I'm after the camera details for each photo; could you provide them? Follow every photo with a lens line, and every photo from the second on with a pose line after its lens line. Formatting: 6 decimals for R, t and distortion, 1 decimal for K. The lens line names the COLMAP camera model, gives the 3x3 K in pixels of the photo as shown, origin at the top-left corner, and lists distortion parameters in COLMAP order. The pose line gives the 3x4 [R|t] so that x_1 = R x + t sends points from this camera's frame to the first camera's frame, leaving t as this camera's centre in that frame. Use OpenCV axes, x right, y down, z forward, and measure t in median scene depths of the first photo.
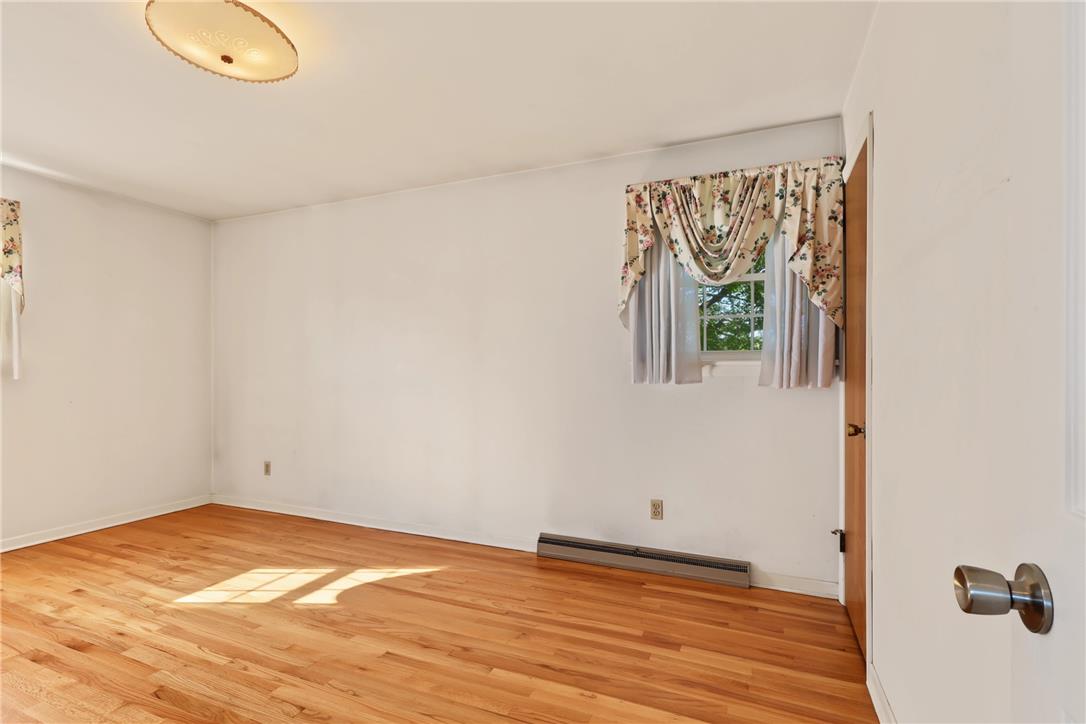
lens RADIAL K [[511.9, 0, 534.3], [0, 511.9, 371.7], [0, 0, 1]] dist [-0.001248, 0.004065]
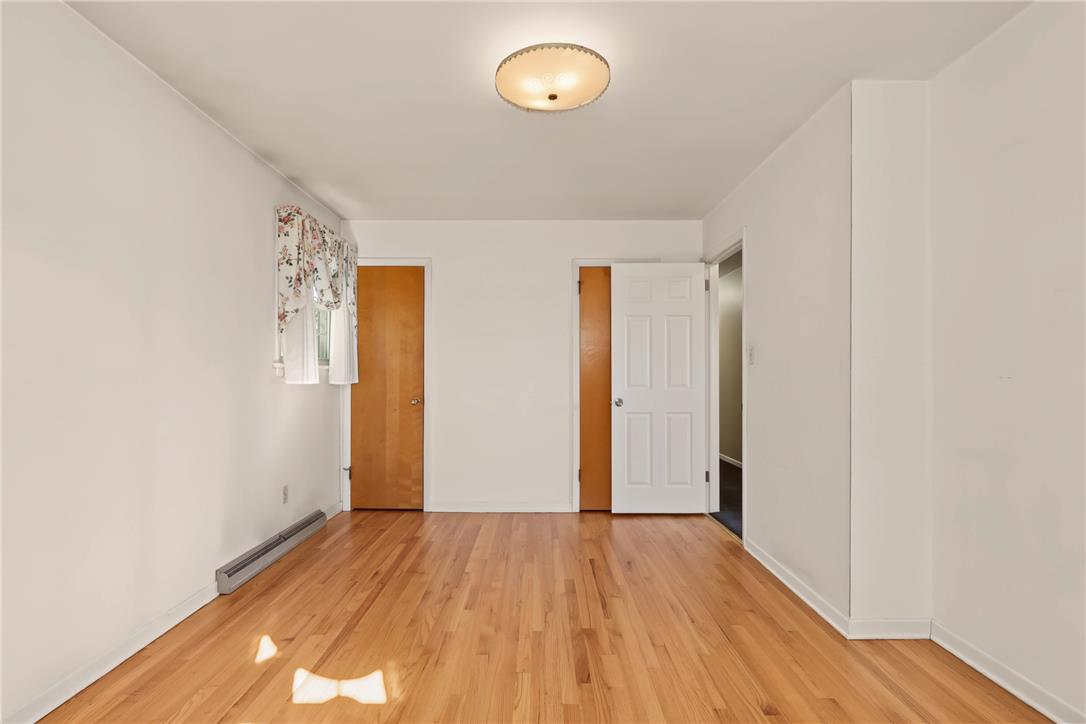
lens RADIAL K [[511.9, 0, 534.3], [0, 511.9, 371.7], [0, 0, 1]] dist [-0.001248, 0.004065]
pose [[-0.386138, 0.000759, 0.922441, -1.340595], [-0.004234, 0.999988, -0.002595, -0.003745], [-0.922431, -0.004908, -0.386130, 1.213769]]
